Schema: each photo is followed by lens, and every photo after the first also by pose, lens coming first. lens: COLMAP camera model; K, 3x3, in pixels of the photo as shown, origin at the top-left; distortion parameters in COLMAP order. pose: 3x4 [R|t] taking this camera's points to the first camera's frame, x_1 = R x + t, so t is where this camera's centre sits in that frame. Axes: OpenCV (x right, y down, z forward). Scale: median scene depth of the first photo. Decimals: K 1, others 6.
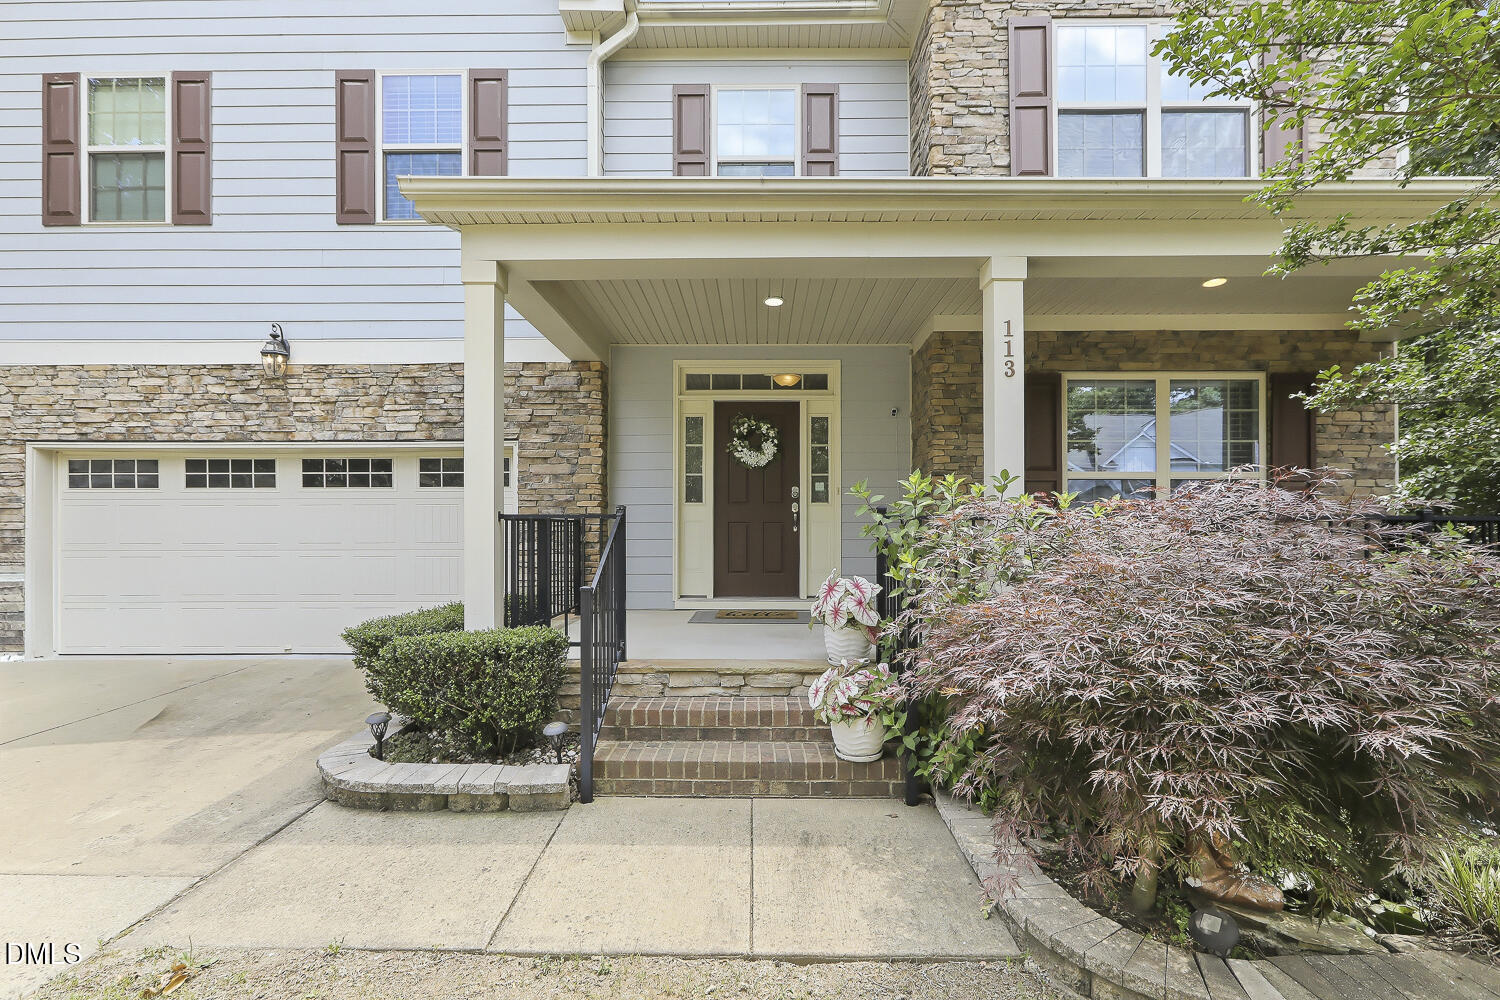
lens RADIAL K [[686.0, 0, 747.8], [0, 686.0, 516.8], [0, 0, 1]] dist [-0.000002, 0.000576]
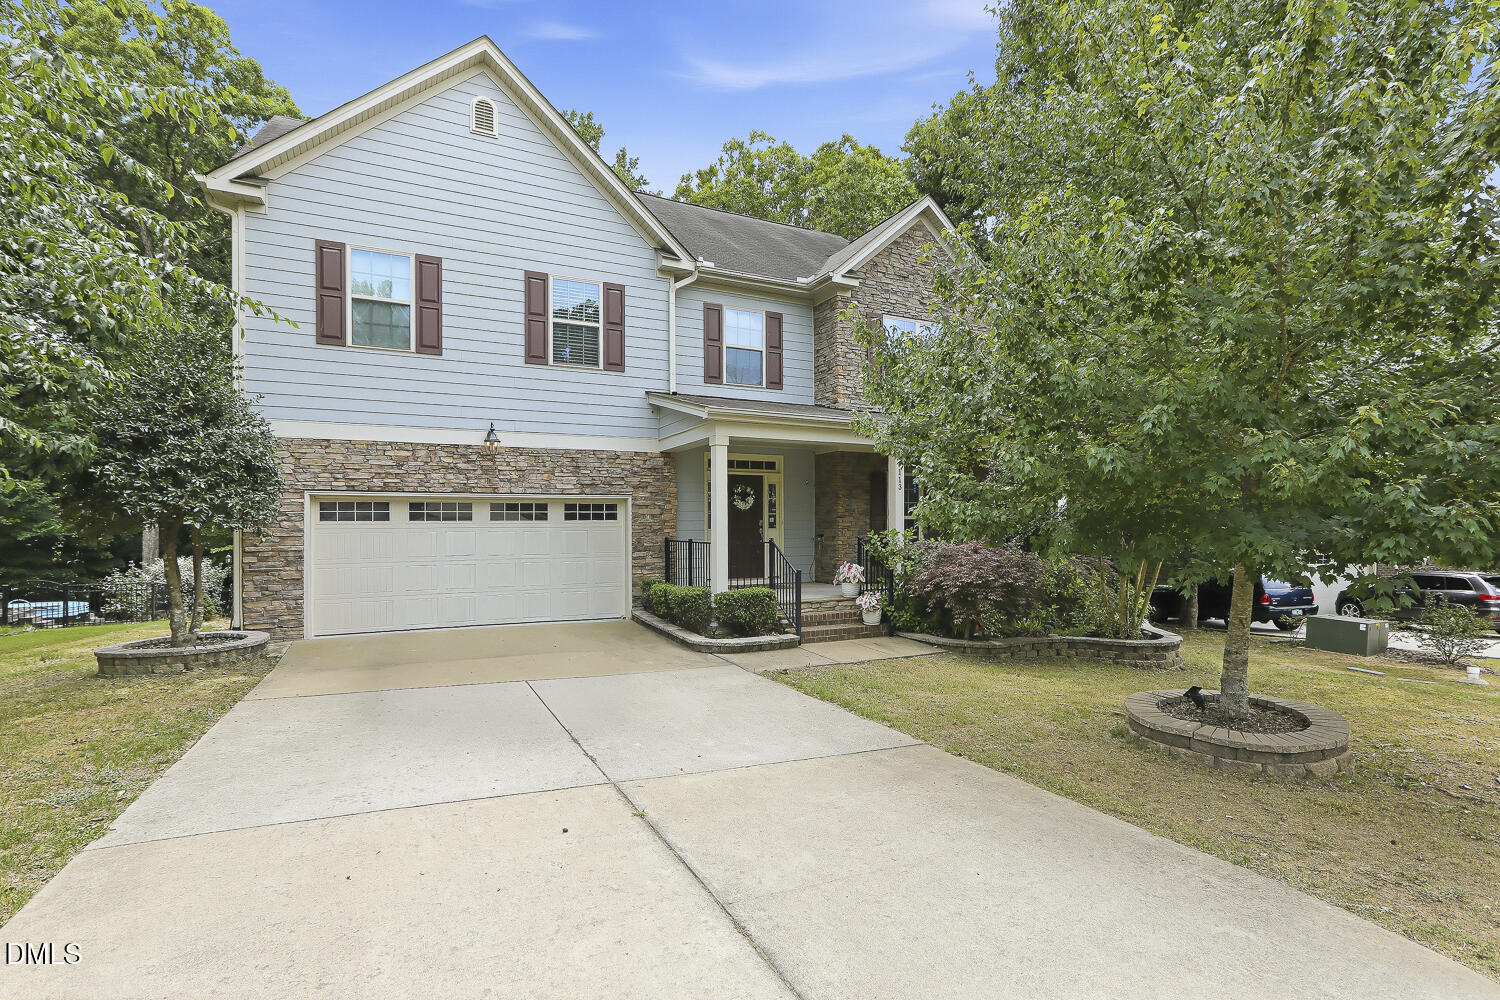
lens RADIAL K [[686.0, 0, 747.8], [0, 686.0, 516.8], [0, 0, 1]] dist [-0.000002, 0.000576]
pose [[0.895168, 0.002635, 0.445722, -0.857042], [-0.005929, 0.999964, 0.005997, -0.067321], [-0.445690, -0.008011, 0.895151, -0.733175]]
